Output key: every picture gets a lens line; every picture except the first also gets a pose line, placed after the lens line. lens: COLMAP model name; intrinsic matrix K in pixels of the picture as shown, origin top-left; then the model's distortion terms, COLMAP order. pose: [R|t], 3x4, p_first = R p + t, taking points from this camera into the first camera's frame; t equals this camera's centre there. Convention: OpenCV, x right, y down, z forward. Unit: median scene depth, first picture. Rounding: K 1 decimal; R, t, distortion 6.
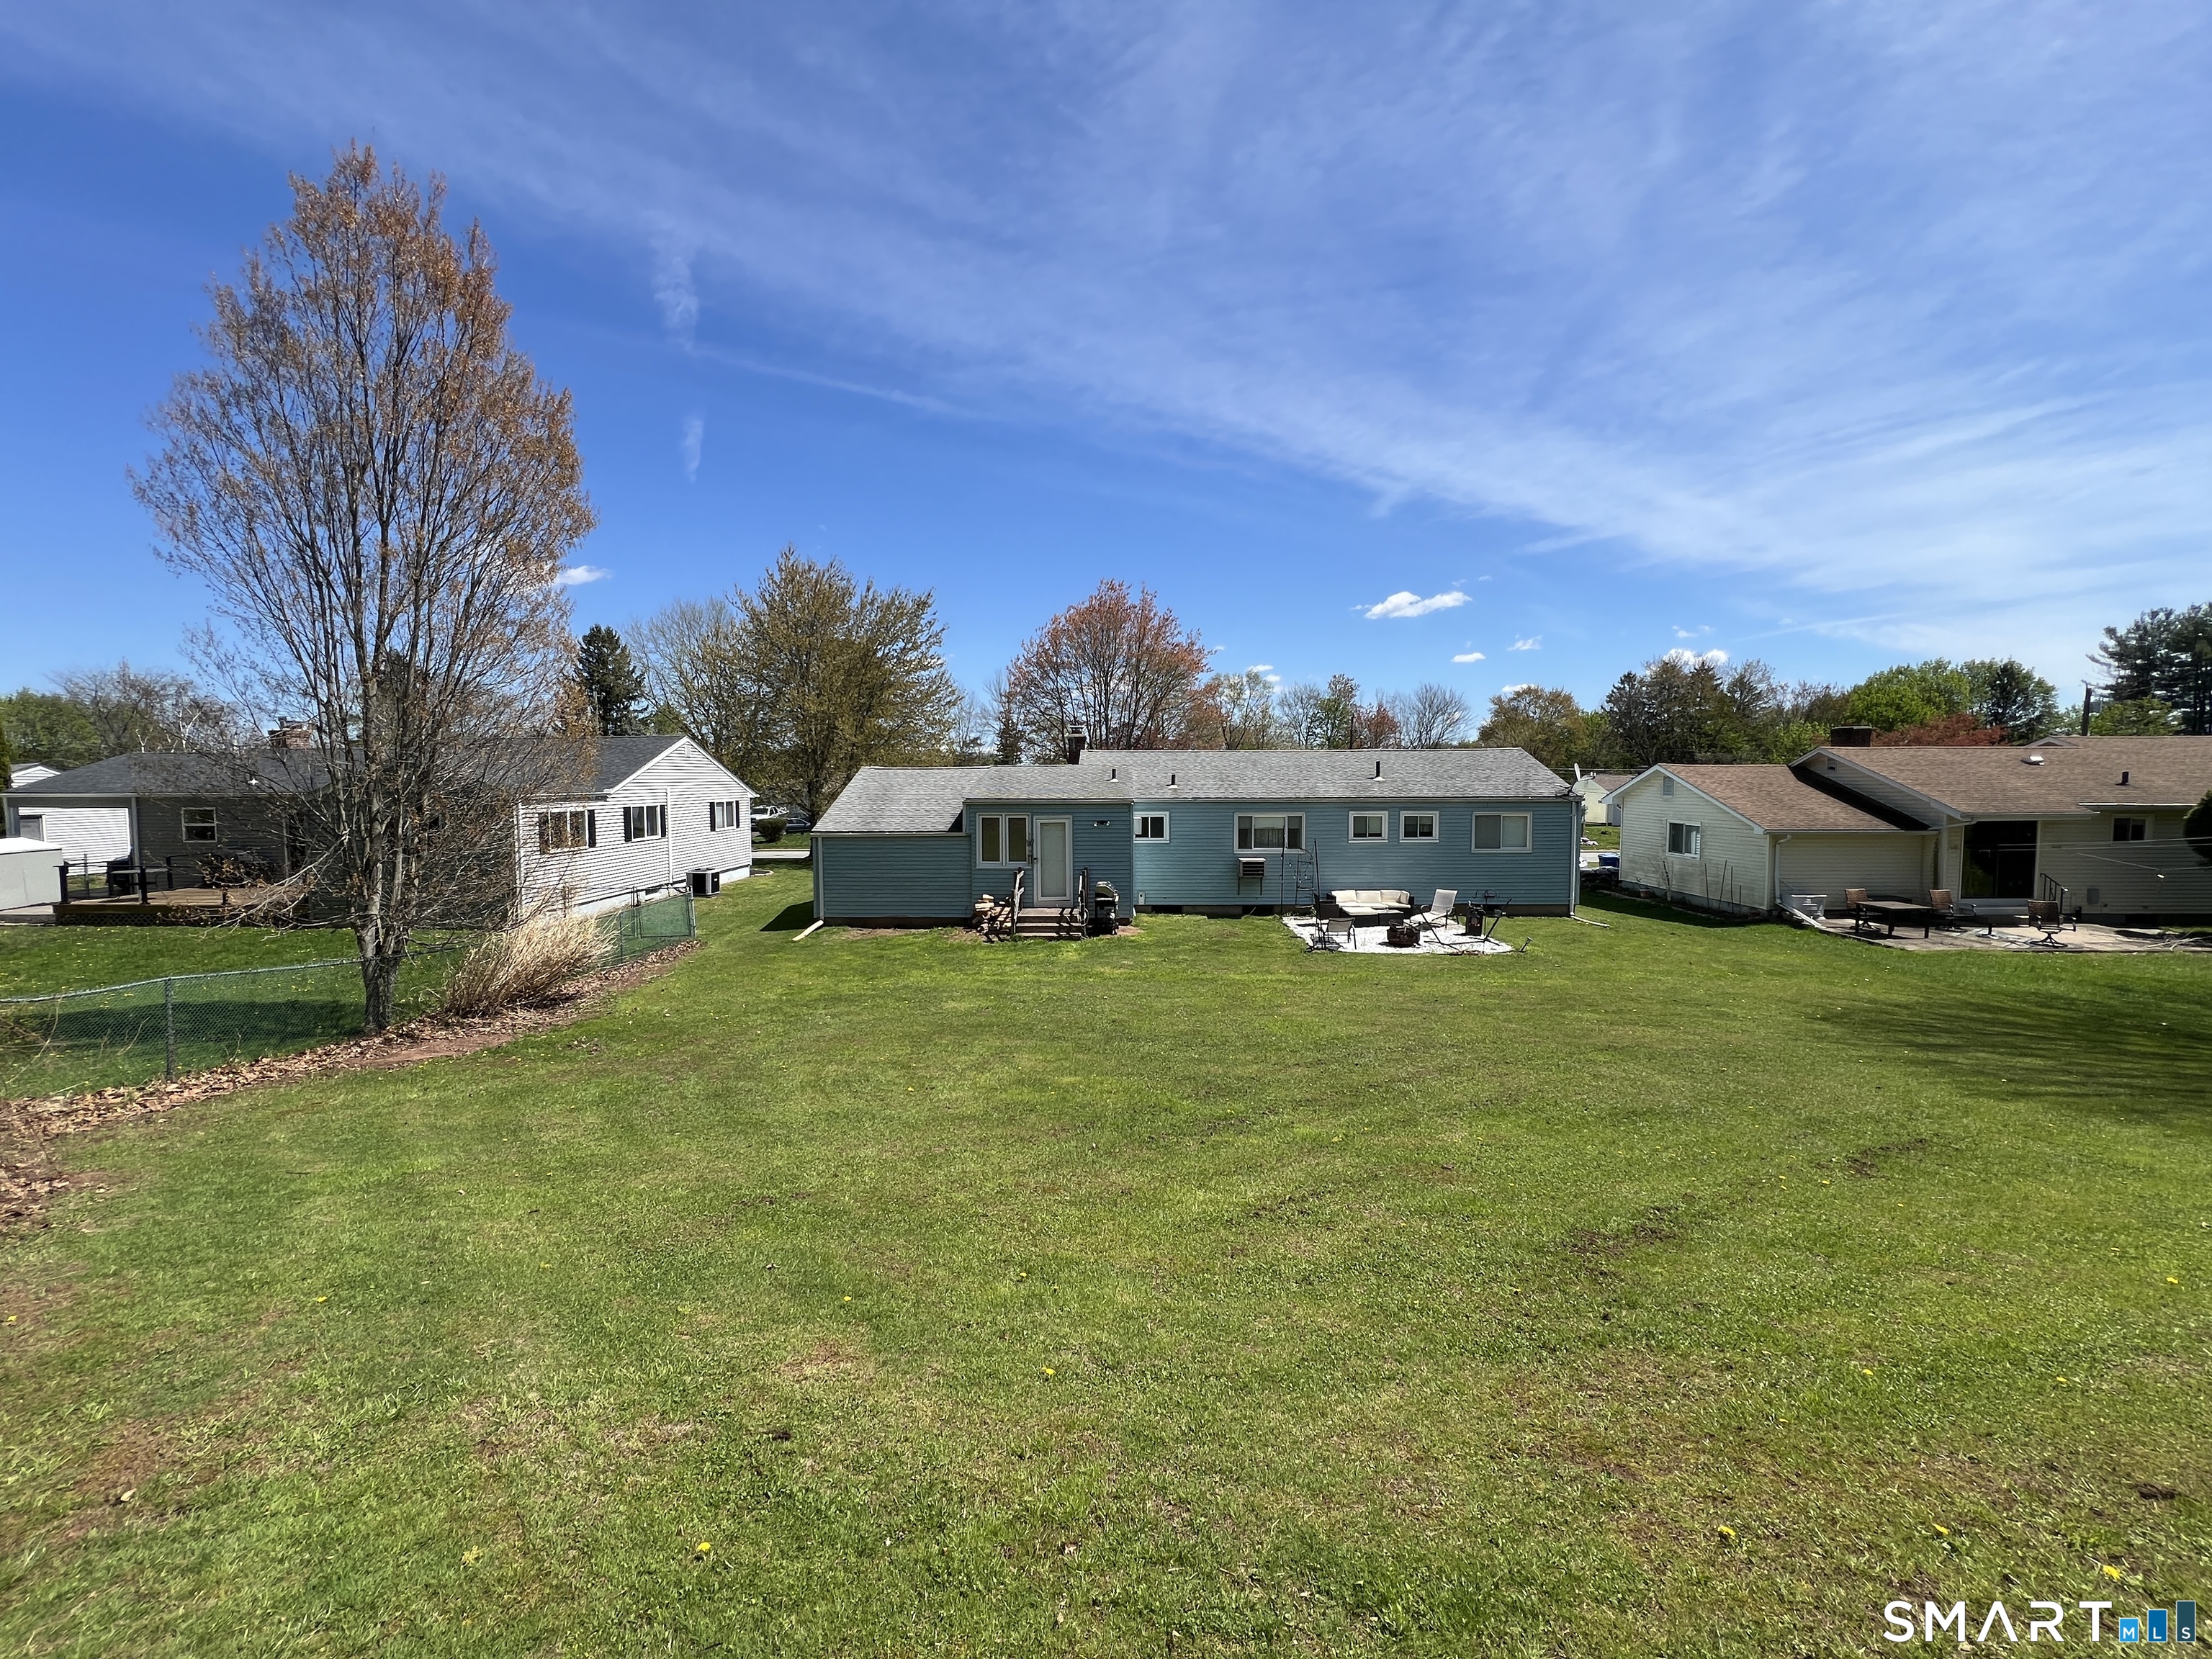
lens RADIAL K [[883.7, 0, 1106.4], [0, 883.7, 822.3], [0, 0, 1]] dist [0.000717, 0.000329]
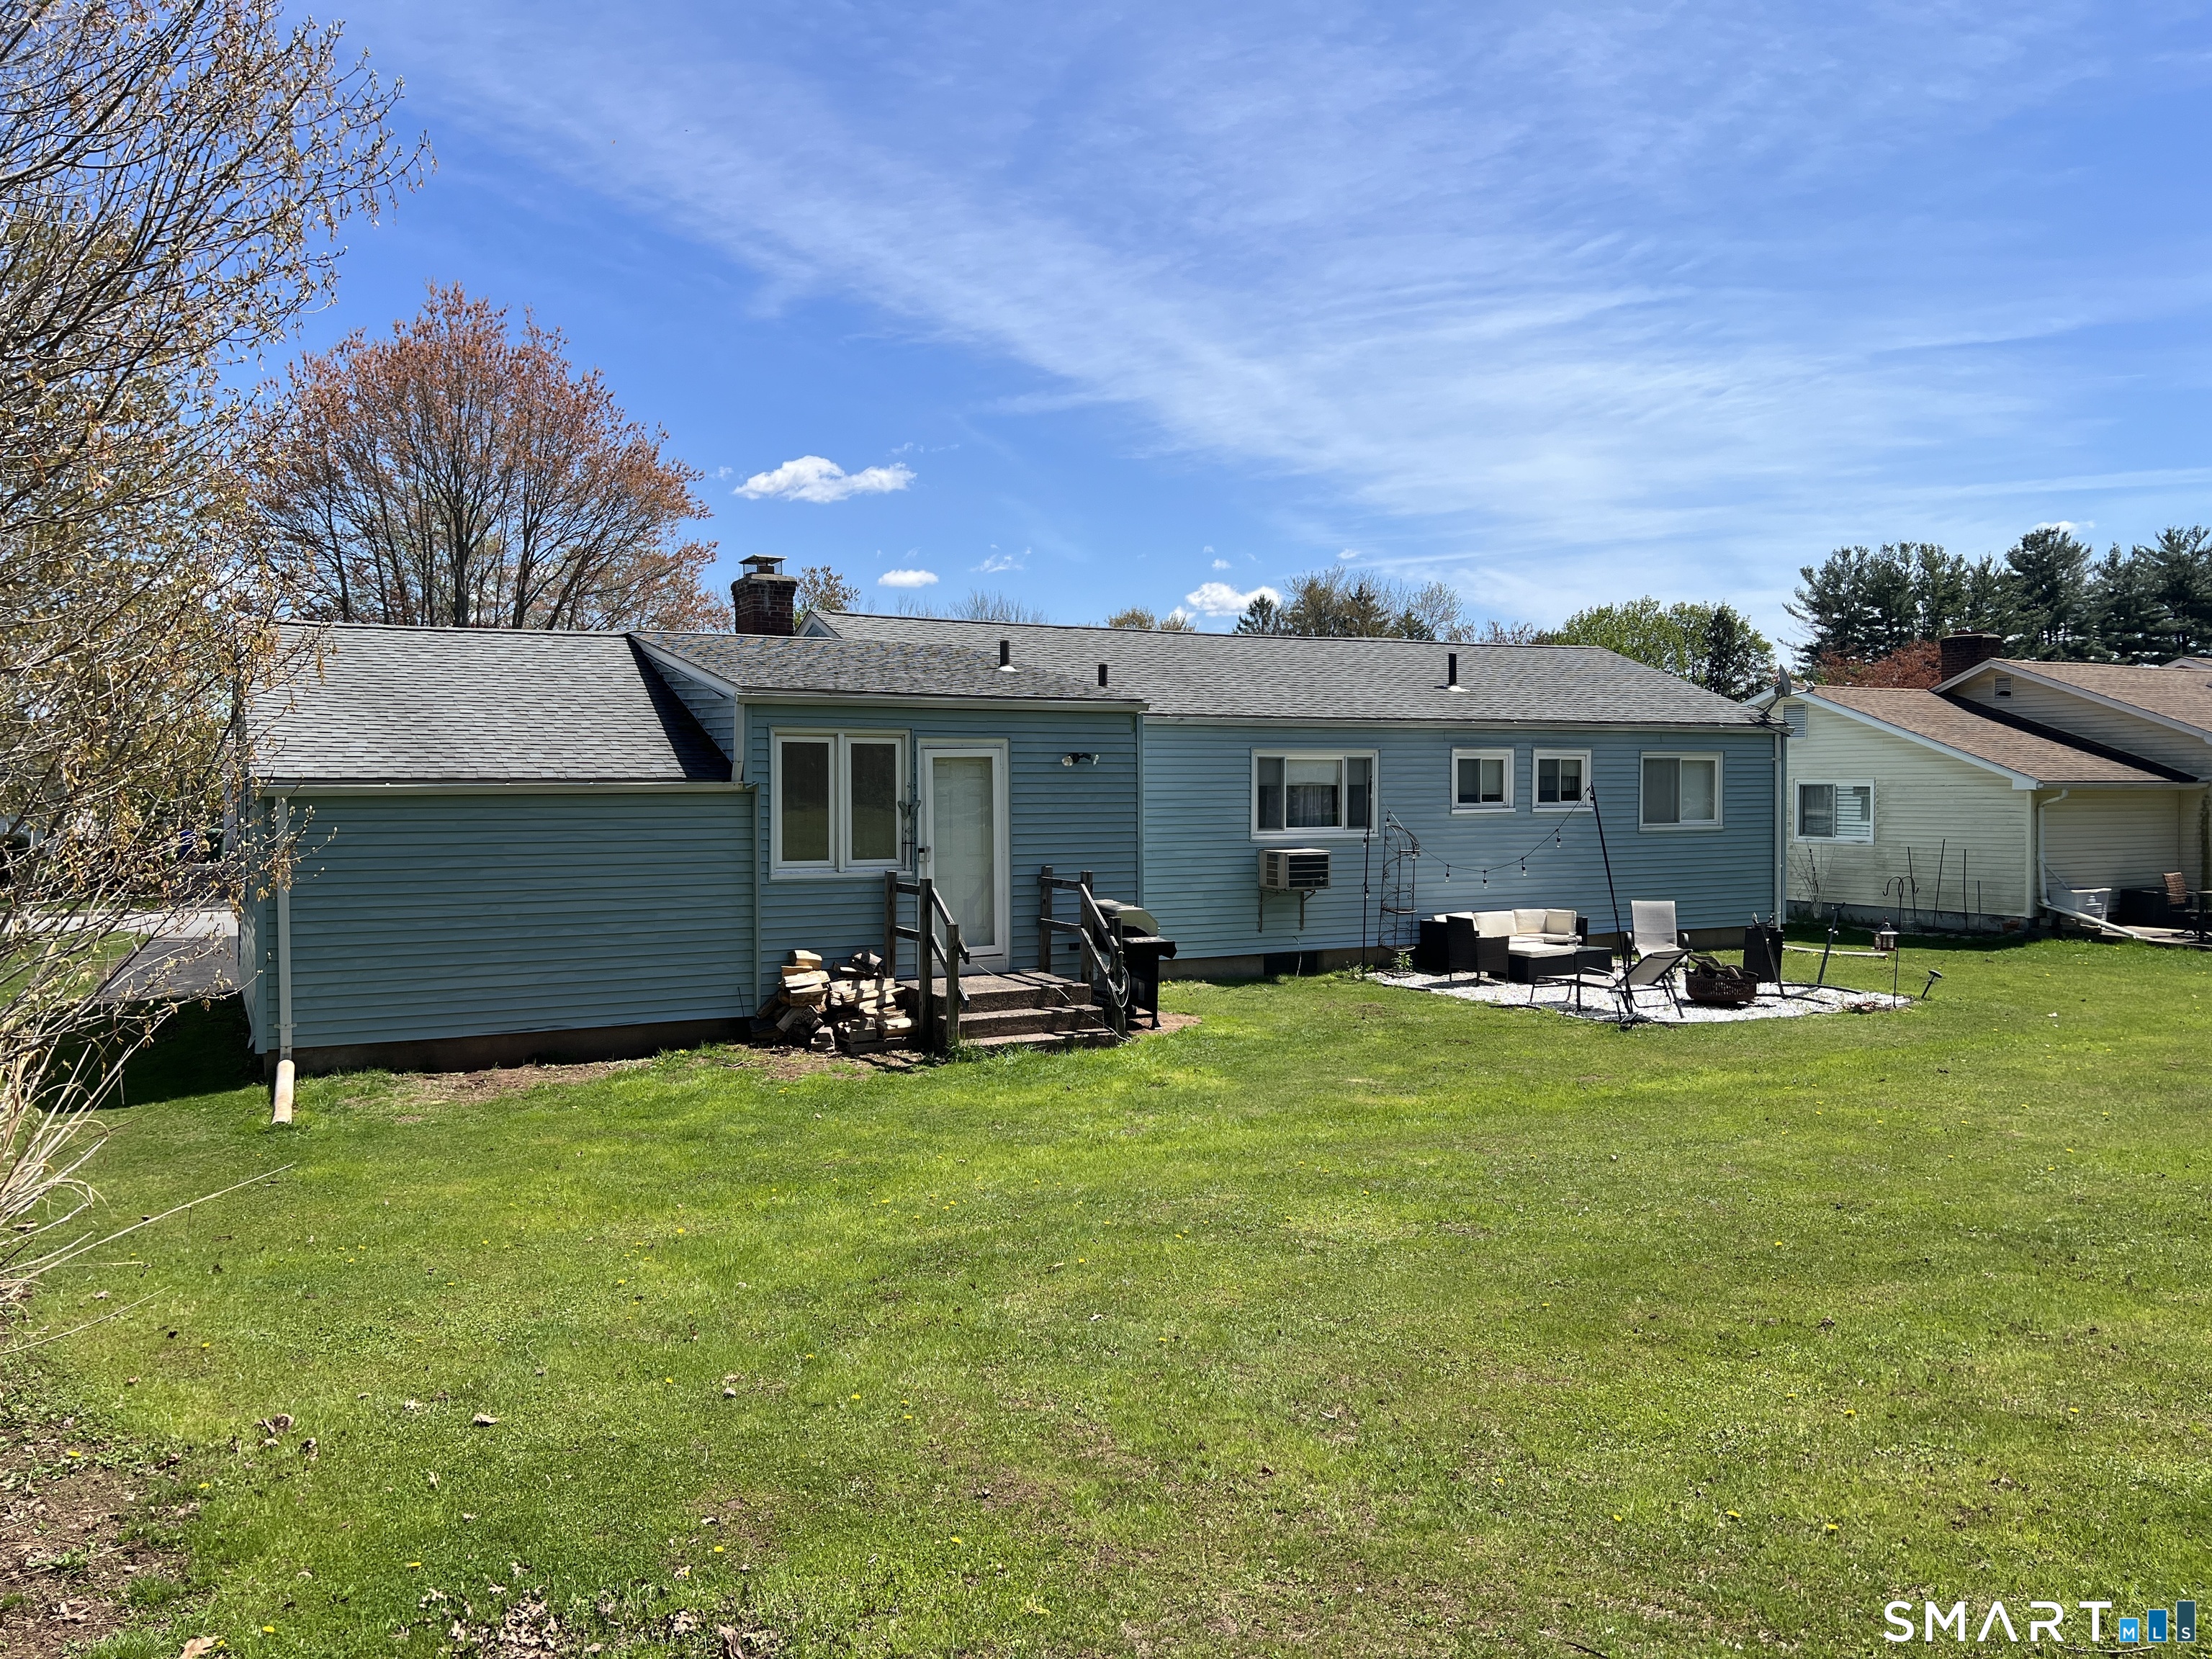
lens RADIAL K [[1622.8, 0, 1105.3], [0, 1622.8, 758.5], [0, 0, 1]] dist [0.034820, -0.048207]
pose [[0.878334, 0.008454, 0.477973, -0.315333], [0.021245, 0.998165, -0.056697, 0.039365], [-0.477575, 0.059954, 0.876543, 0.312124]]
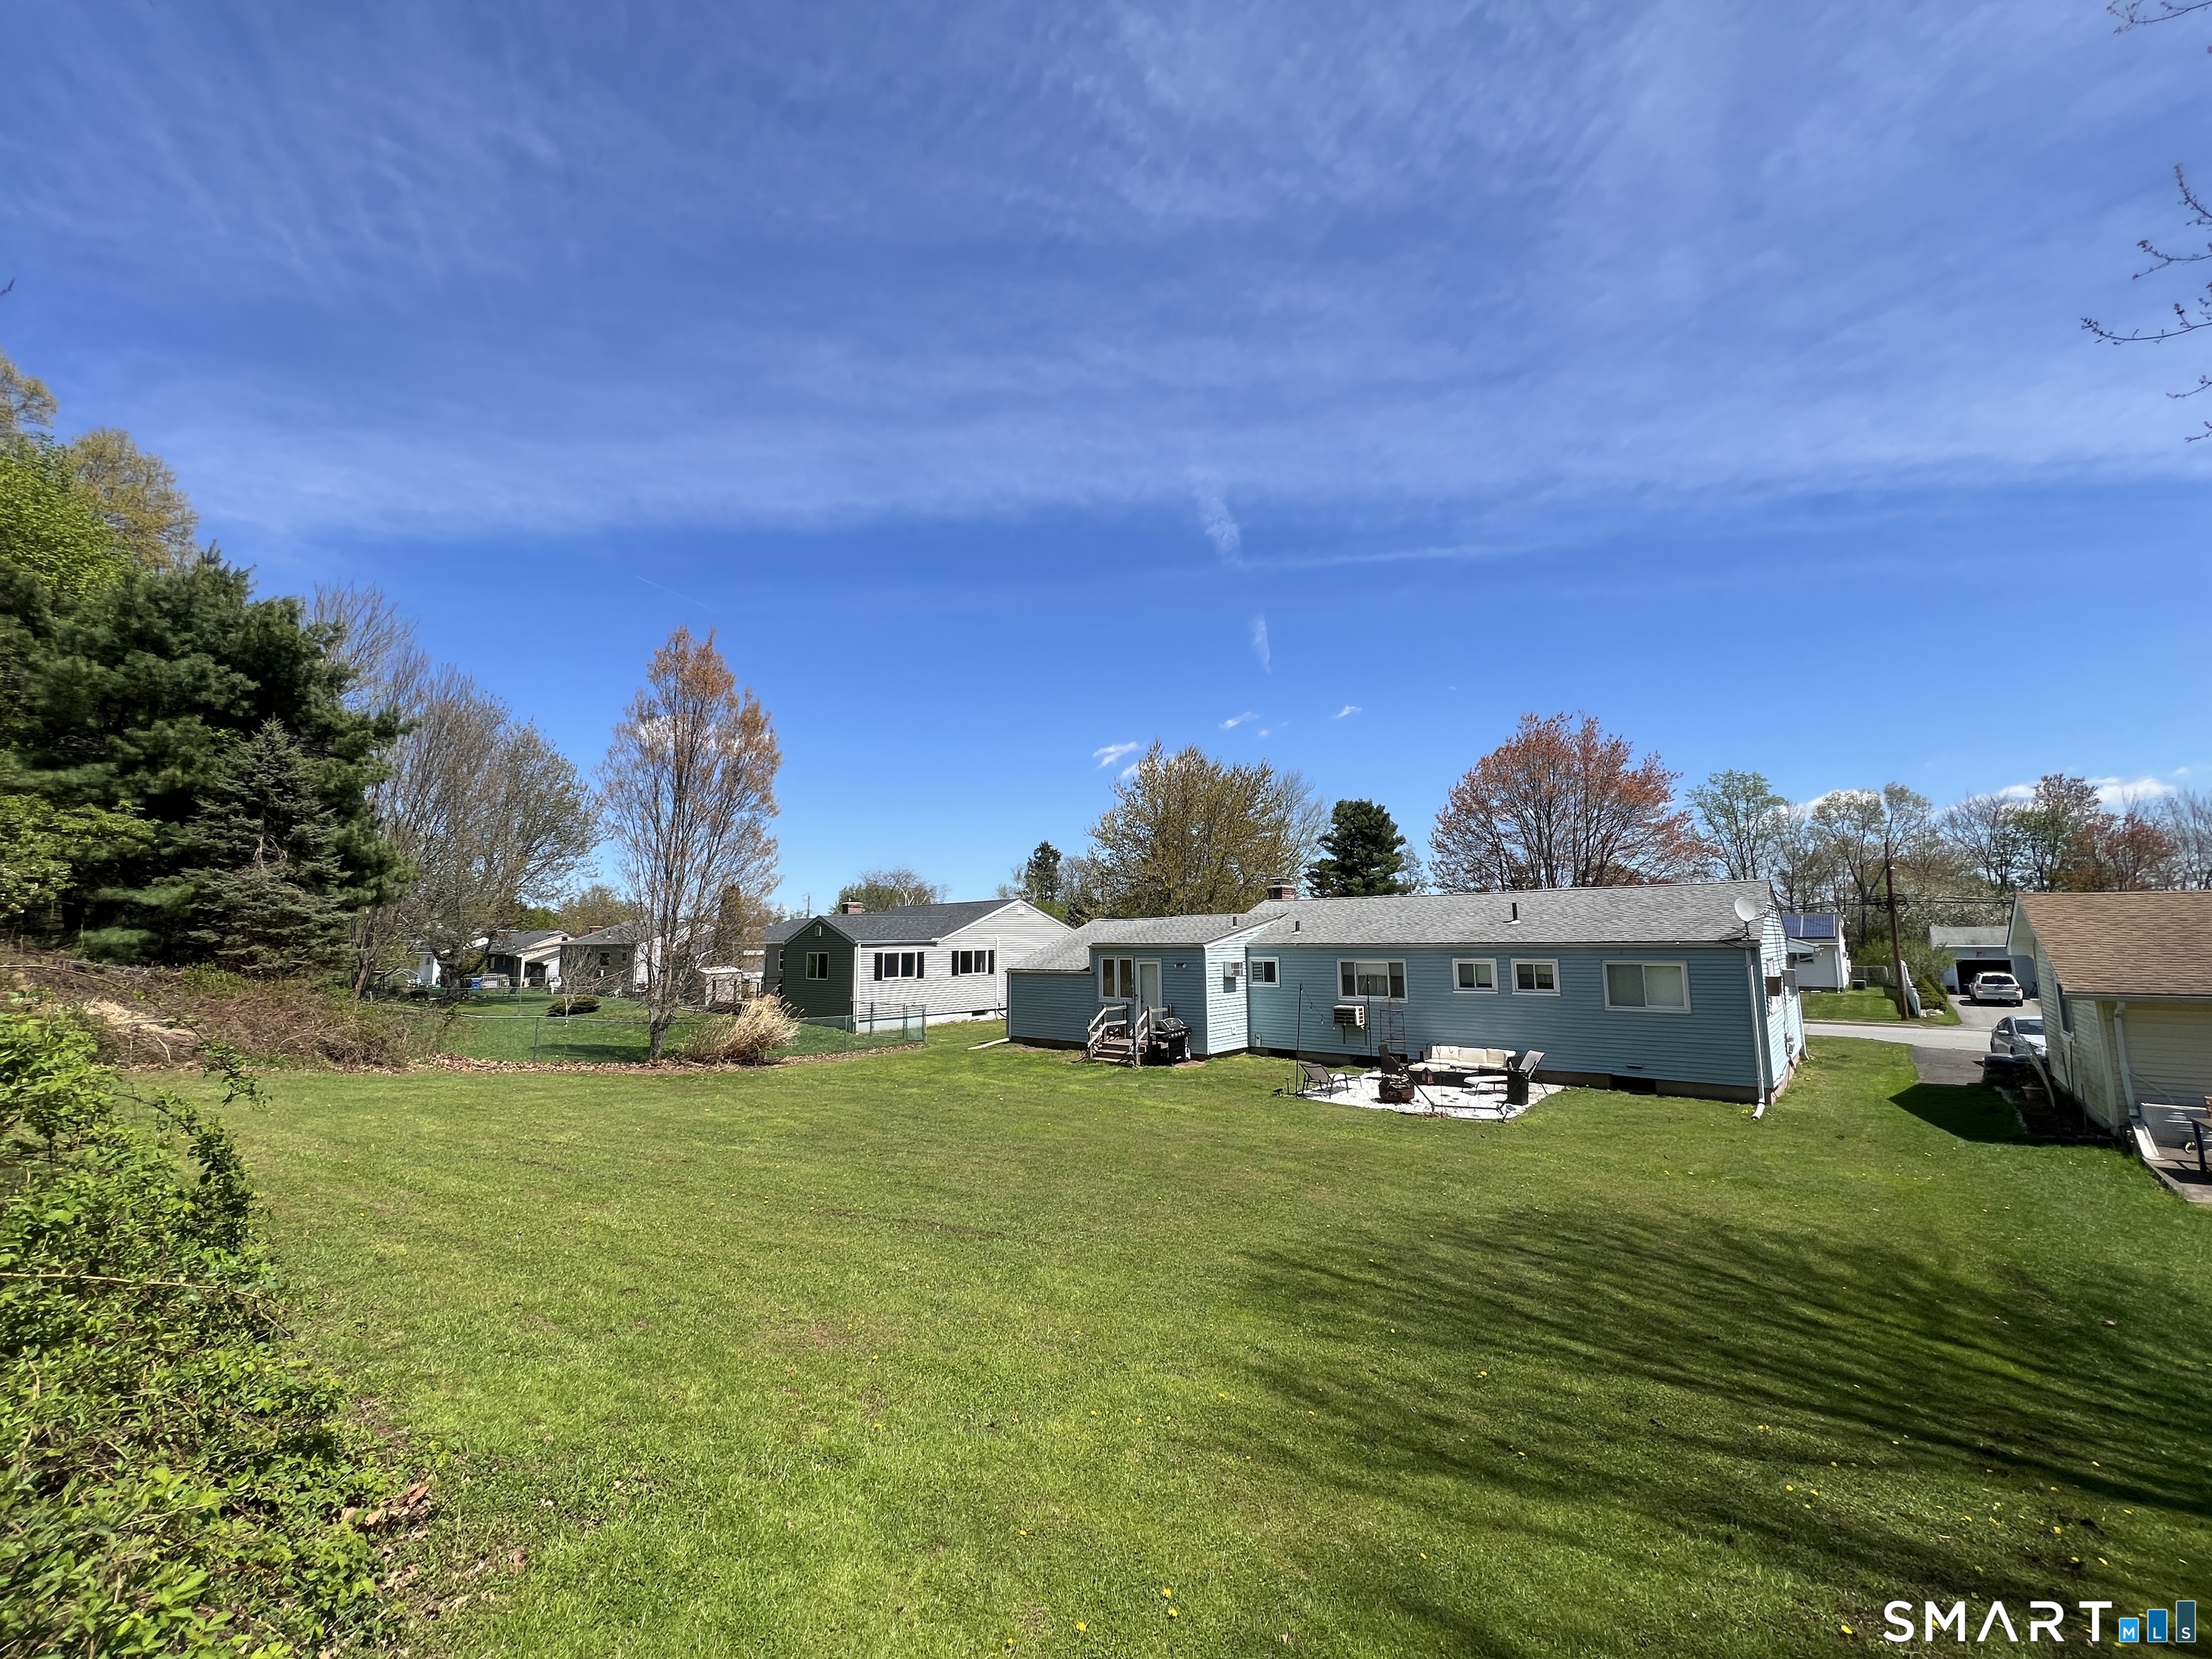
lens RADIAL K [[886.2, 0, 1104.3], [0, 886.2, 817.1], [0, 0, 1]] dist [0.001676, 0.000543]
pose [[0.768780, -0.091379, -0.632951, 0.592286], [-0.024067, 0.984904, -0.171423, 0.009894], [0.639060, 0.147020, 0.754975, 0.050576]]
